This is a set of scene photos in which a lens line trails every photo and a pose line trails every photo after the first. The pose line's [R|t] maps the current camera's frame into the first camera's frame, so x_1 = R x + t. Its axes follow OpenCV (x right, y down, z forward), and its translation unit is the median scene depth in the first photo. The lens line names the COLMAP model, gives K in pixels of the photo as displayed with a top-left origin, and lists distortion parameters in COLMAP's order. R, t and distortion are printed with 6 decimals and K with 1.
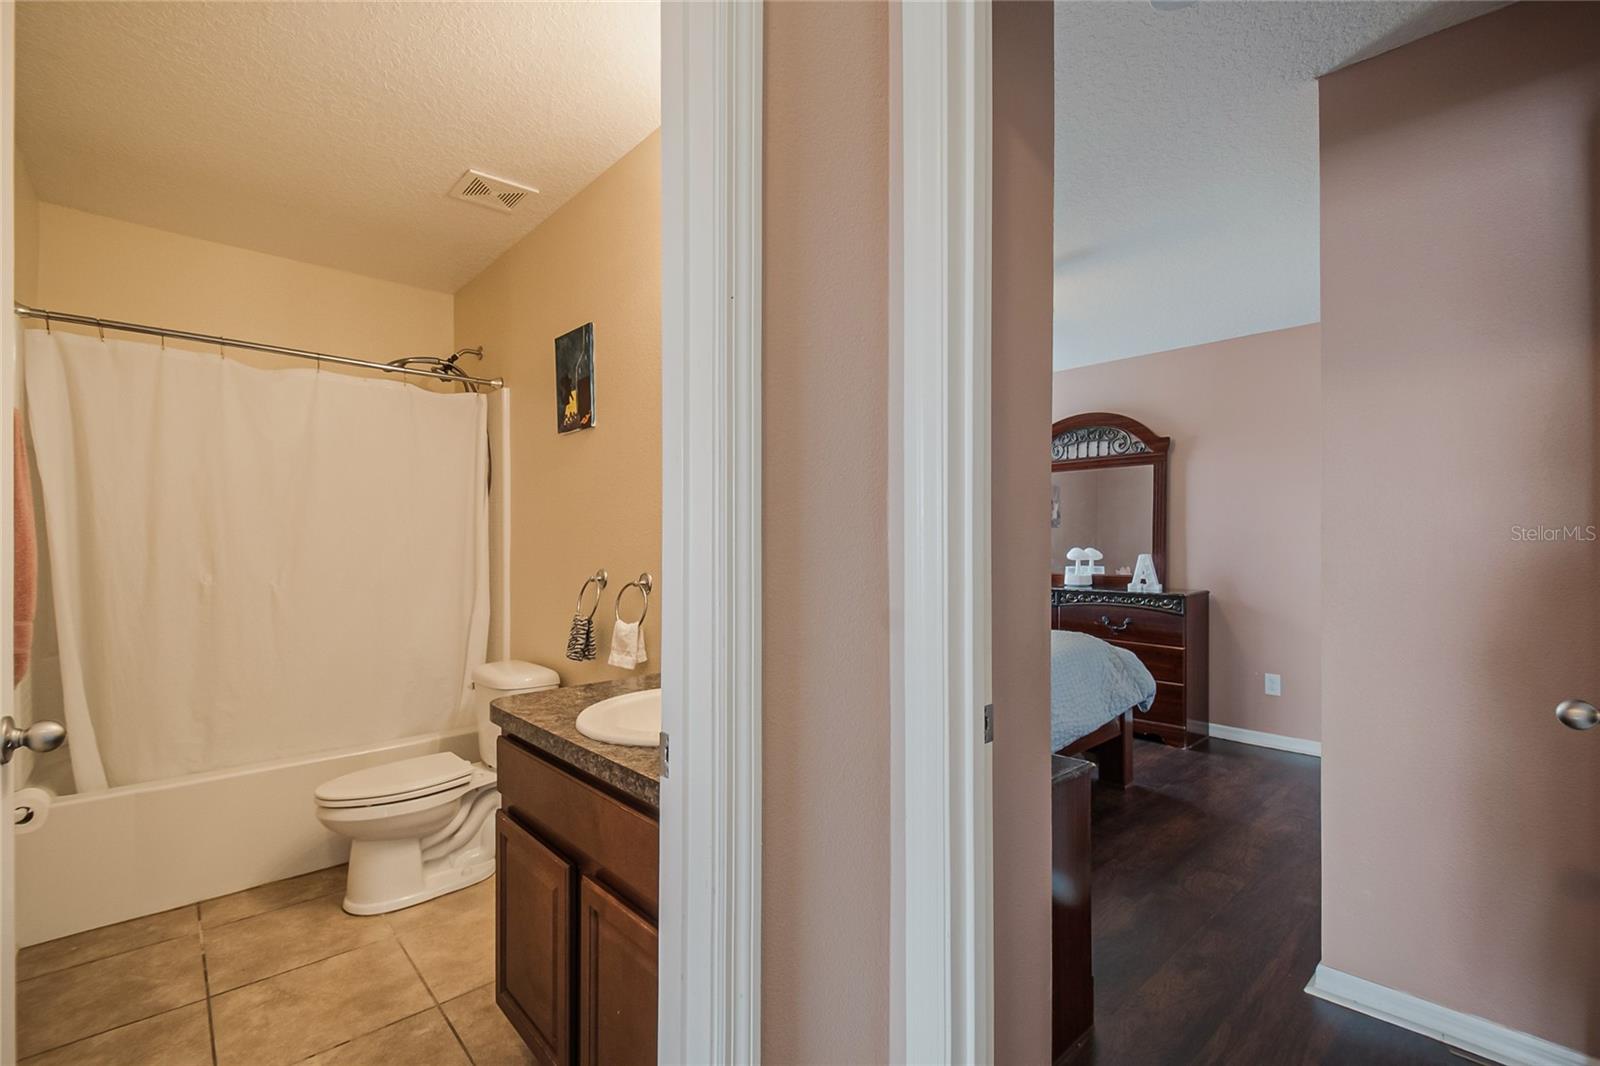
lens RADIAL K [[704.3, 0, 788.7], [0, 704.3, 546.5], [0, 0, 1]] dist [0.011958, -0.015288]
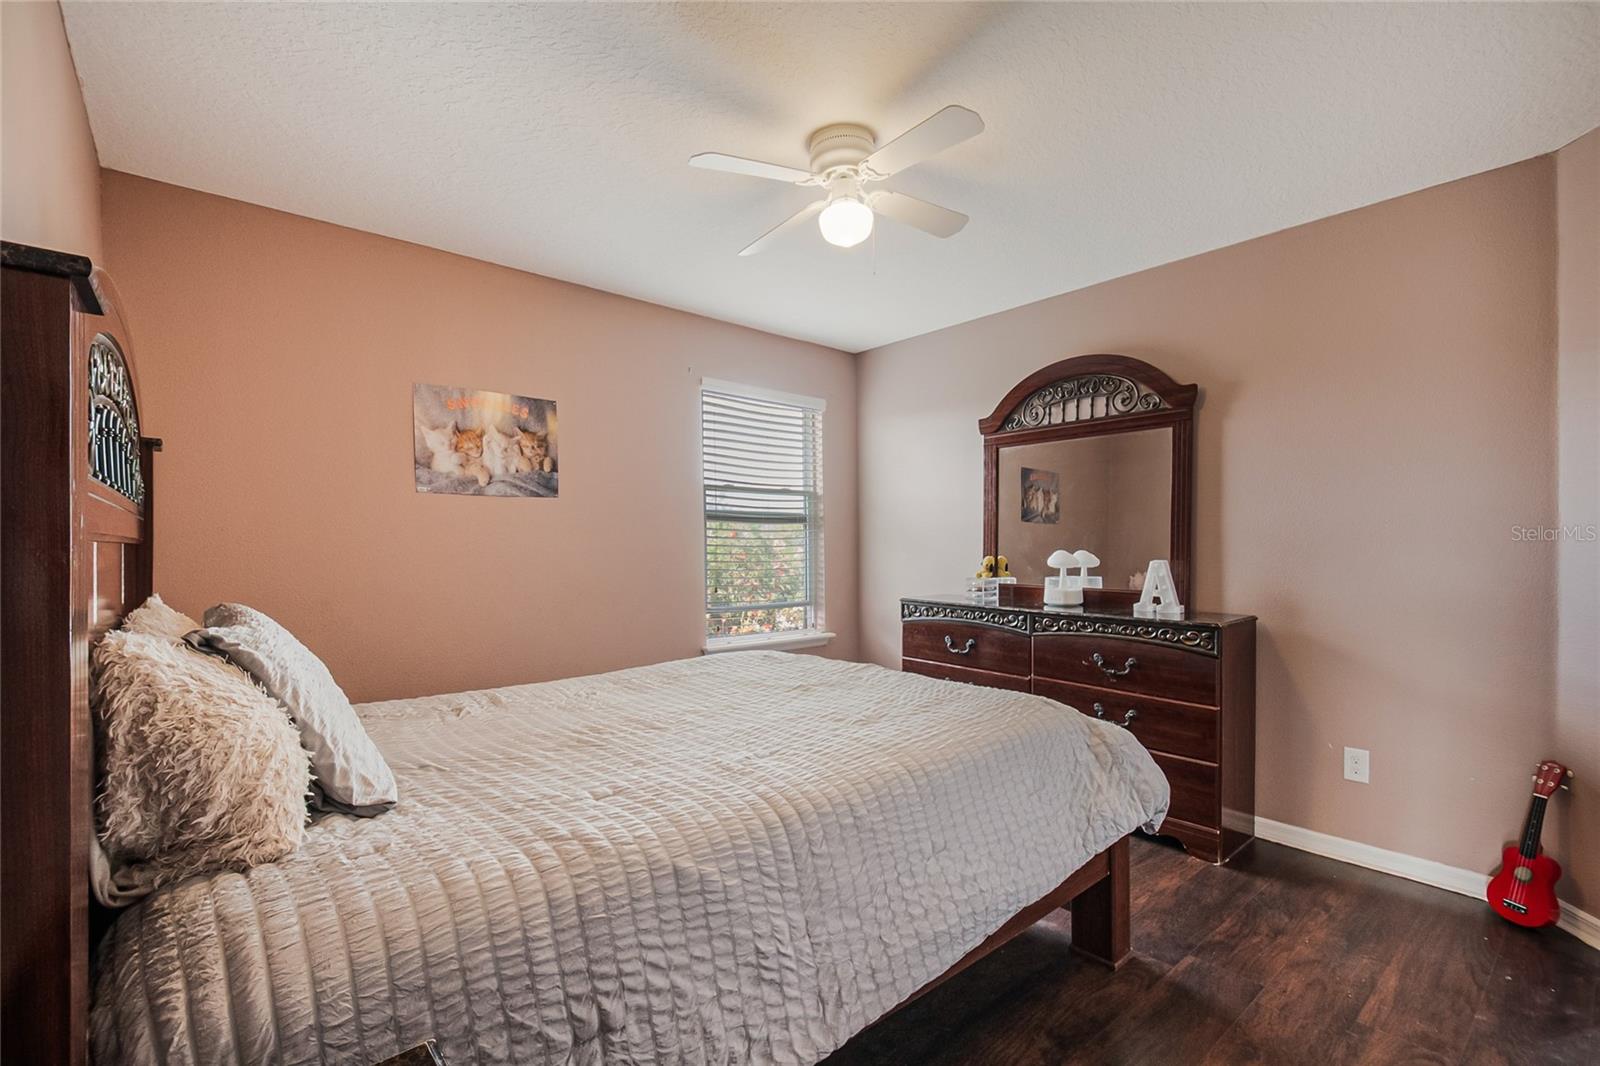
lens RADIAL K [[704.3, 0, 789.8], [0, 704.3, 552.6], [0, 0, 1]] dist [0.011958, -0.015288]
pose [[0.999537, -0.000135, -0.030441, 0.173068], [0.000432, 0.999952, 0.009752, -0.003410], [0.030438, -0.009760, 0.999489, 0.316176]]
